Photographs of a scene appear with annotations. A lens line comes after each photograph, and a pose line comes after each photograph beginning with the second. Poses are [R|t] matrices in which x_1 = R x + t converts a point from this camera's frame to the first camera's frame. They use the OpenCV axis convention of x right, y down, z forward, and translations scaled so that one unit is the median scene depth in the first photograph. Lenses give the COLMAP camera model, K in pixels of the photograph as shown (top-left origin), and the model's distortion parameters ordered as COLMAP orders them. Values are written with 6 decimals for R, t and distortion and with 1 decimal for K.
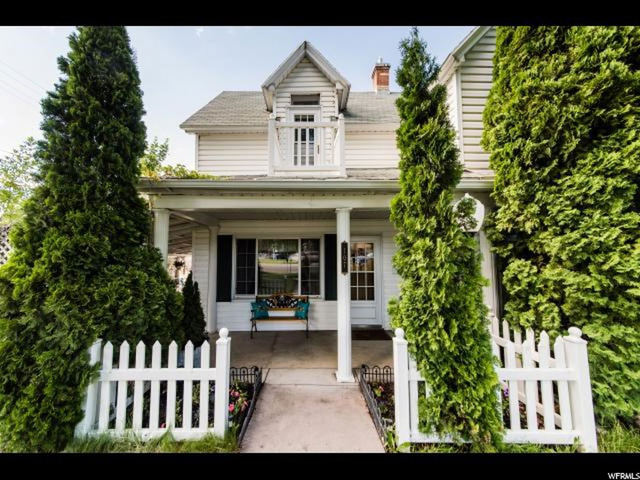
lens RADIAL K [[241.2, 0, 306.3], [0, 241.2, 244.2], [0, 0, 1]] dist [0.000726, 0.000283]
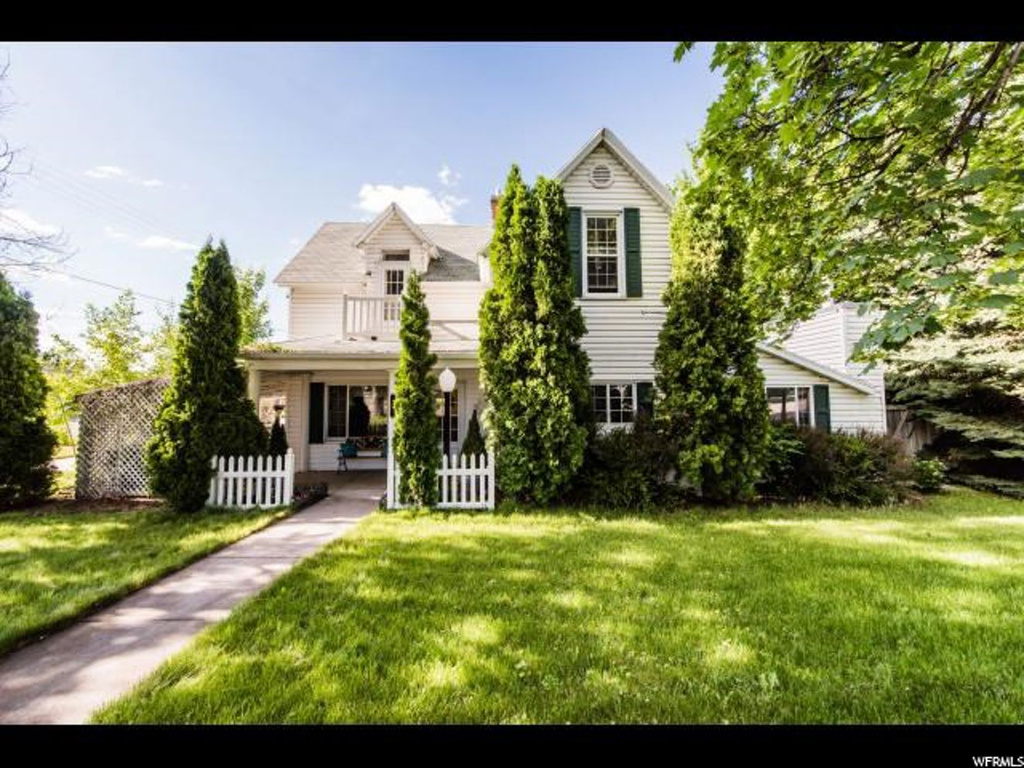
lens RADIAL K [[362.2, 0, 514.2], [0, 362.2, 375.5], [0, 0, 1]] dist [-0.017210, 0.000008]
pose [[0.997405, -0.002067, 0.071964, 0.937866], [0.001688, 0.999984, 0.005324, -0.163041], [-0.071974, -0.005188, 0.997393, -1.468047]]
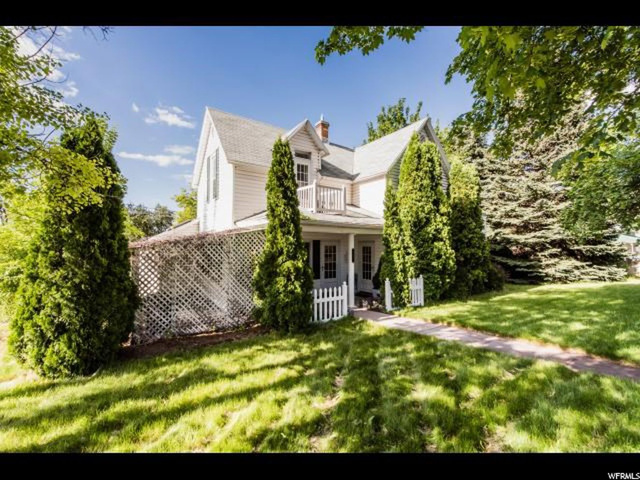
lens RADIAL K [[272.0, 0, 322.3], [0, 272.0, 239.5], [0, 0, 1]] dist [0.000171, -0.000114]
pose [[0.818931, 0.019756, 0.573552, -2.079423], [-0.032170, 0.999416, 0.011509, -0.150564], [-0.572990, -0.027876, 0.819088, -1.250511]]
